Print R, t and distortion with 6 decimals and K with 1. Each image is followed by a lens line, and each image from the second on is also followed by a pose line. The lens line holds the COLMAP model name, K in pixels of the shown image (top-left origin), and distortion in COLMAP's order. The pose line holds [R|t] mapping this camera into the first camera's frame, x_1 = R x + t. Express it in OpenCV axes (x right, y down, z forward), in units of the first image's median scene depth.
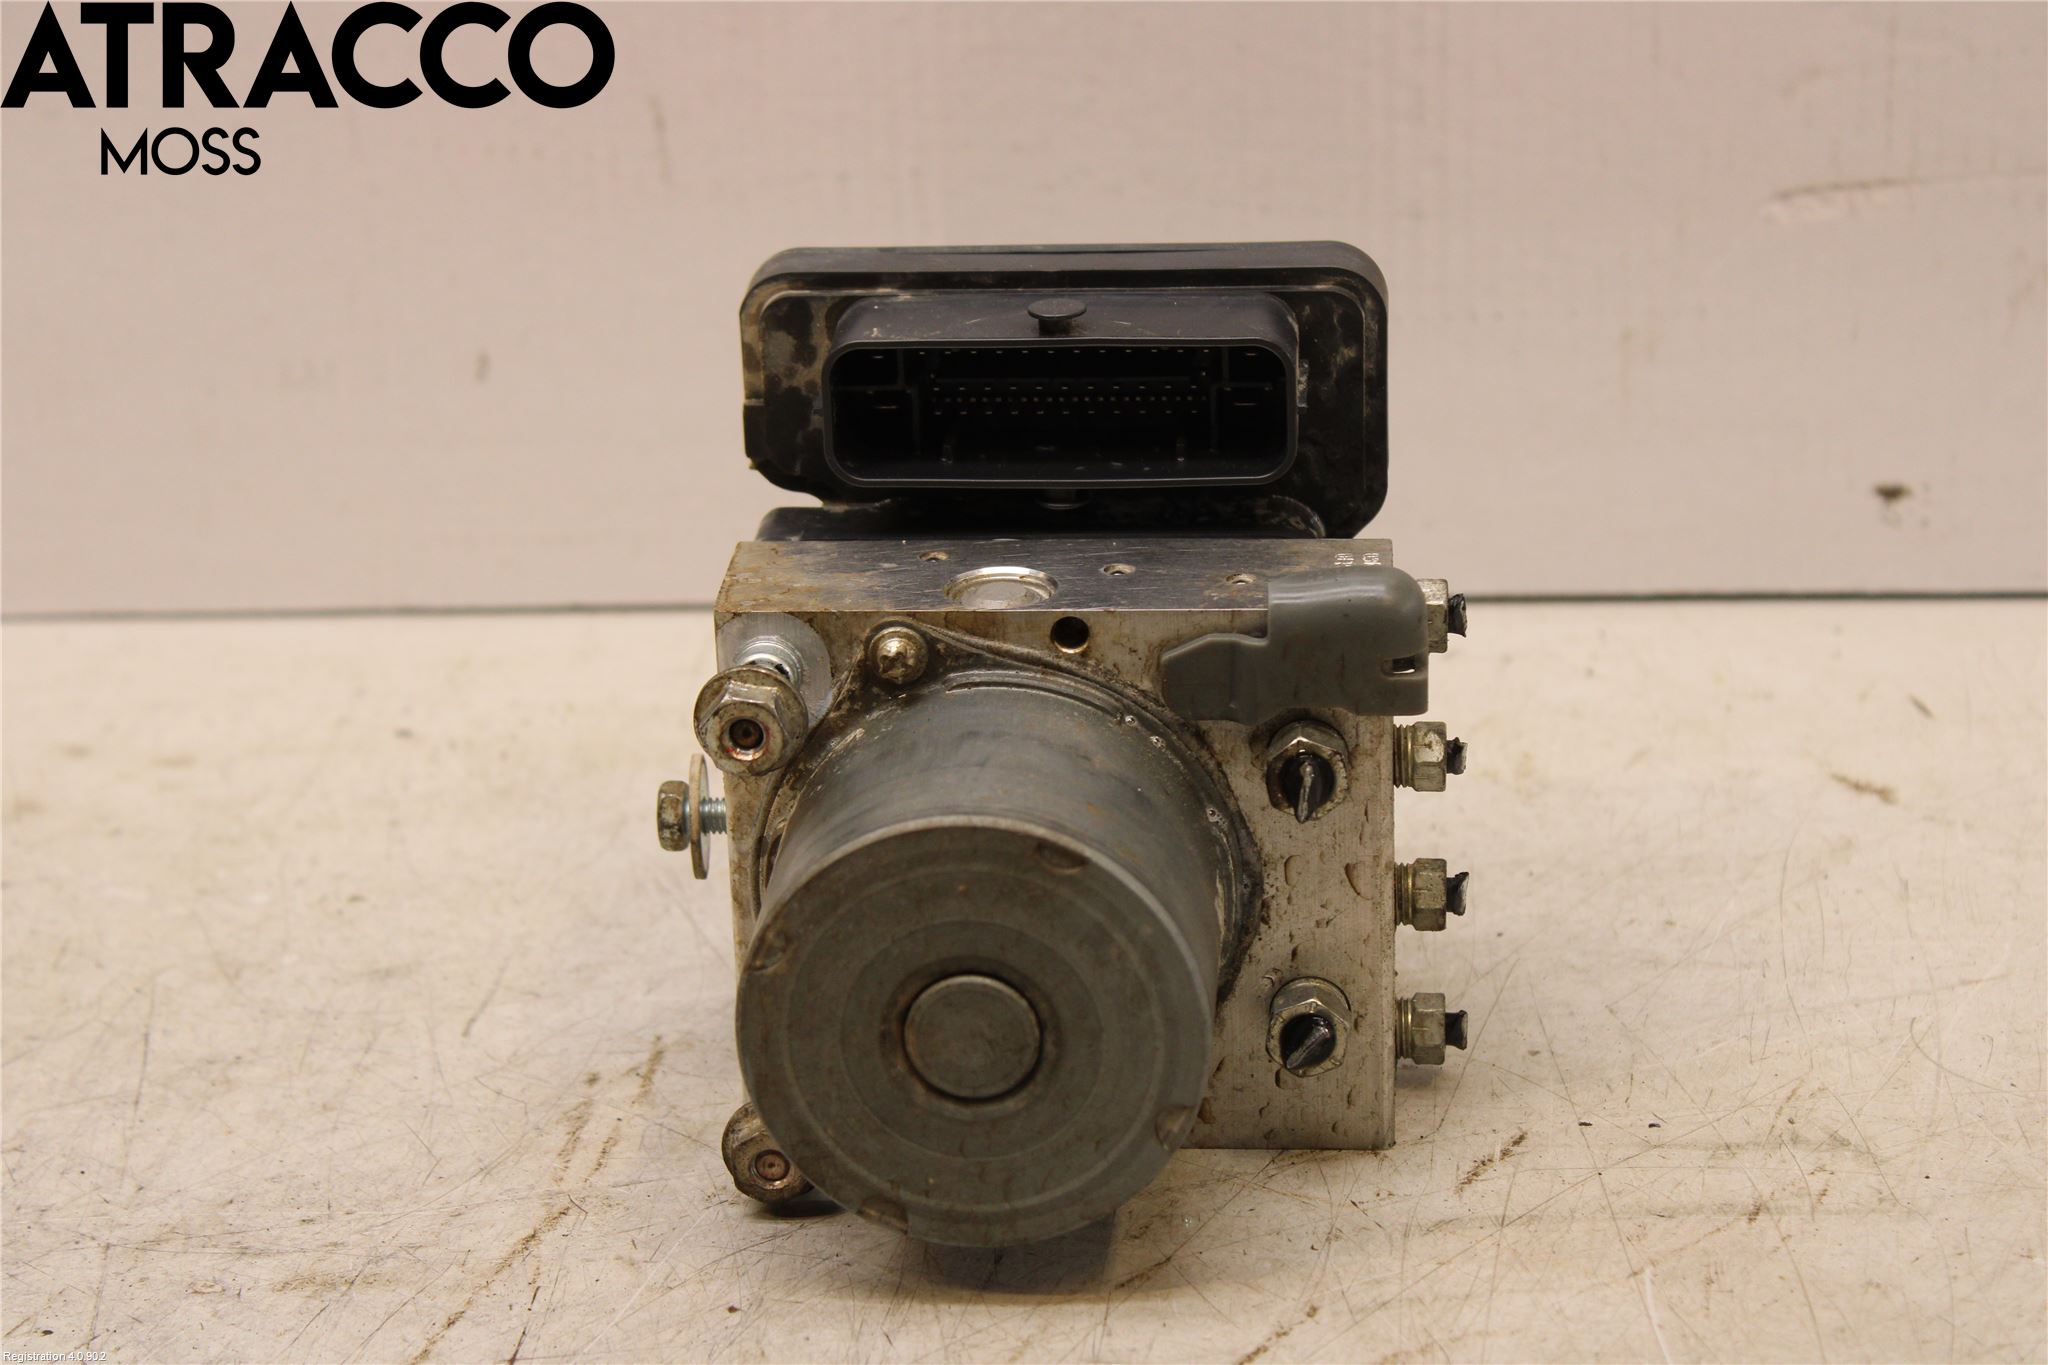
lens RADIAL K [[5163.7, 0, 1024.0], [0, 5163.7, 682.5], [0, 0, 1]] dist [0.130289, 0.851668]
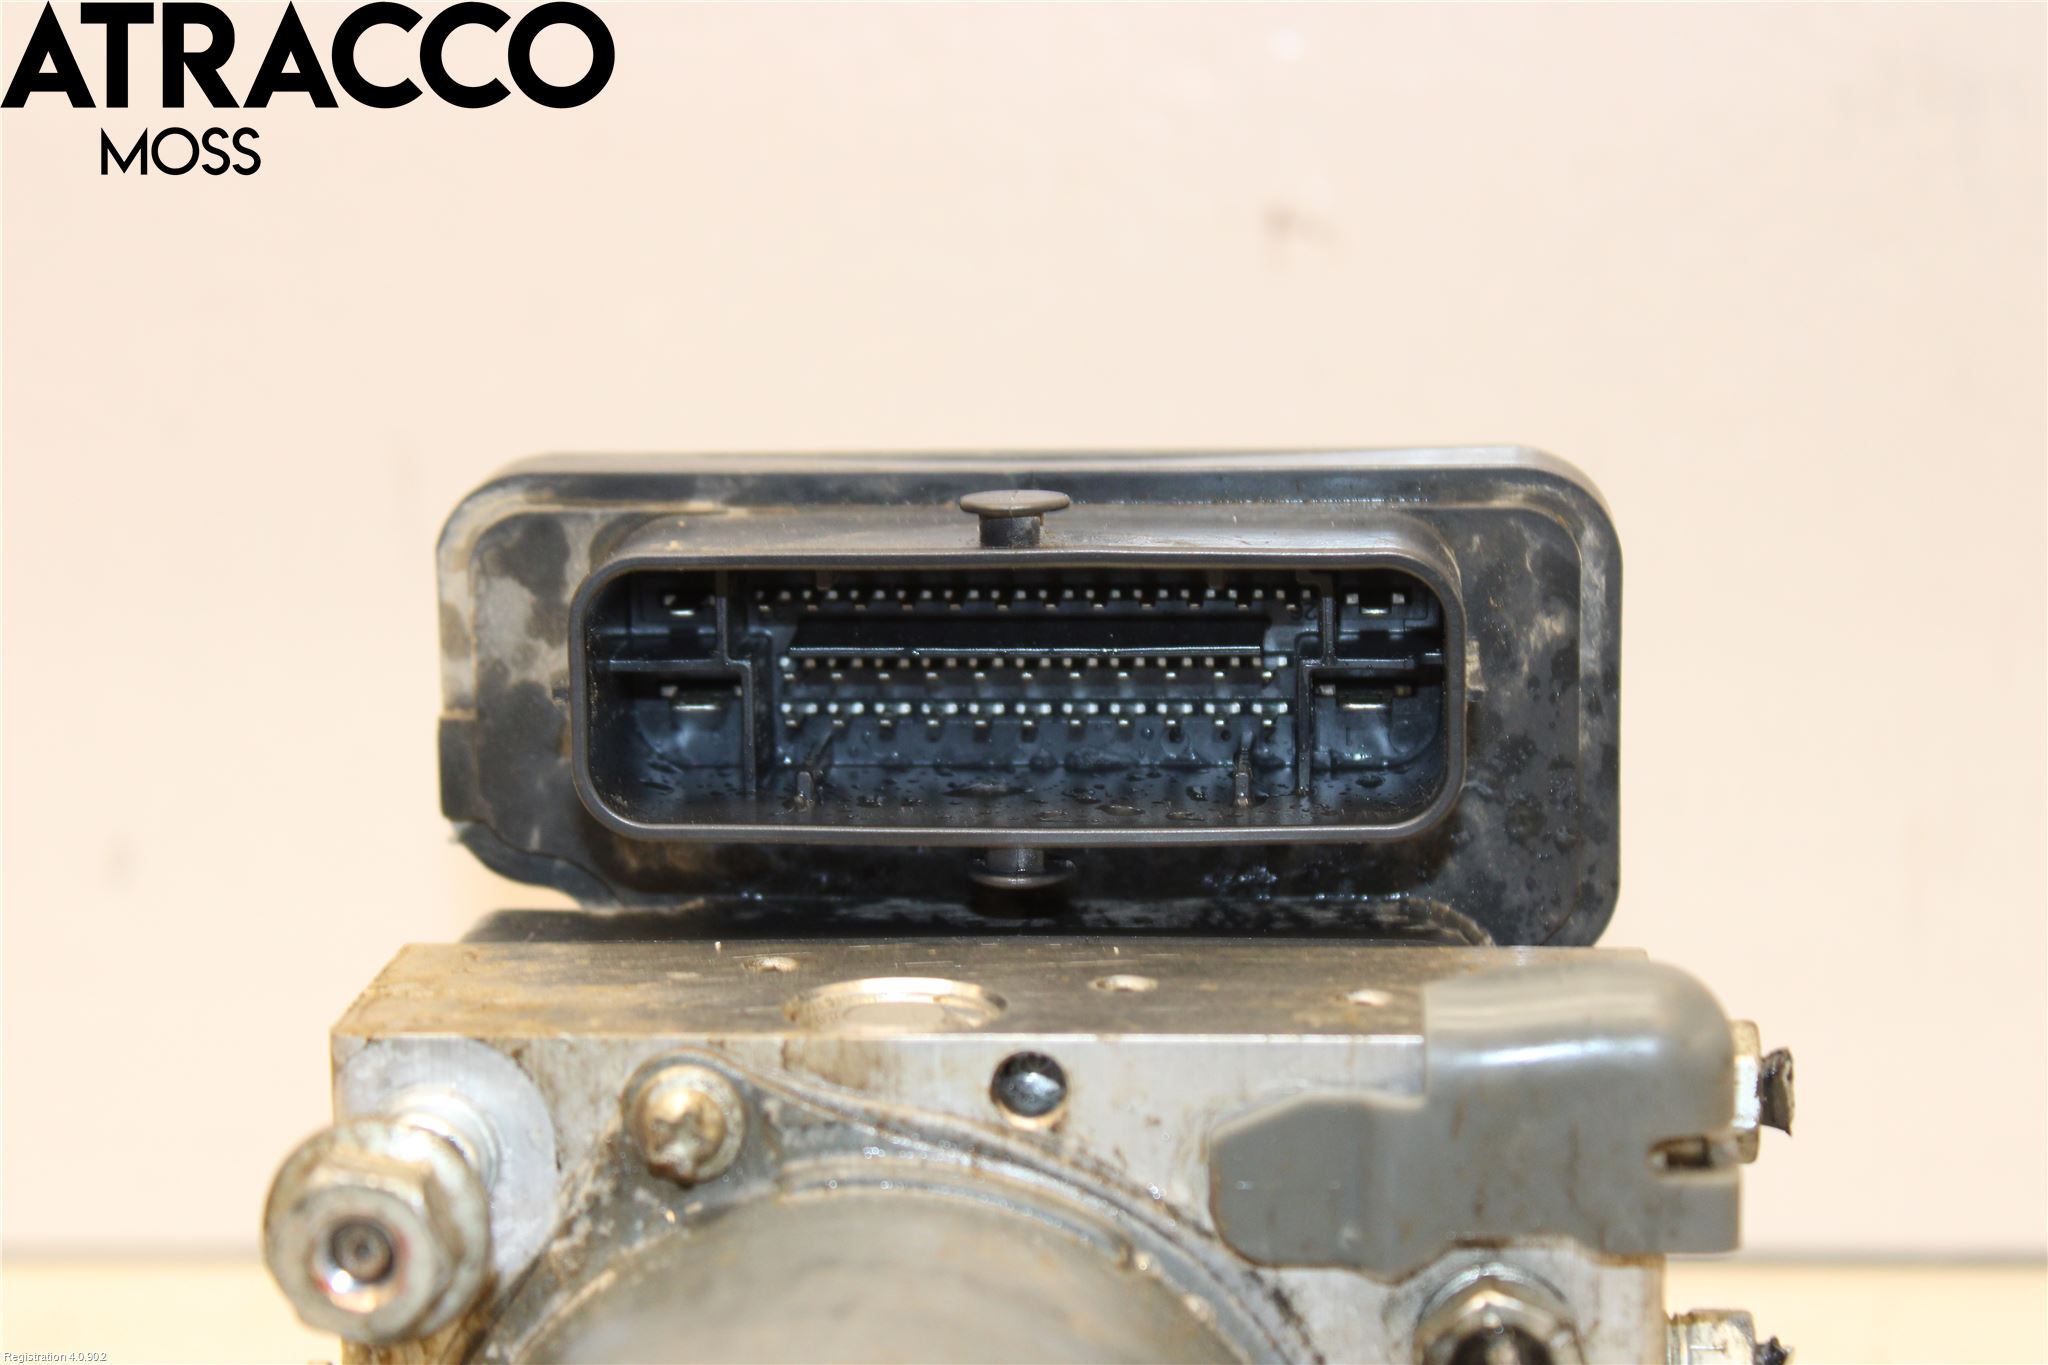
lens RADIAL K [[5163.7, 0, 1024.0], [0, 5163.7, 682.5], [0, 0, 1]] dist [0.130289, 0.851668]
pose [[0.999794, 0.019823, 0.004278, 0.005386], [-0.018707, 0.982976, -0.182778, 0.043399], [-0.007828, 0.182661, 0.983145, 0.486117]]
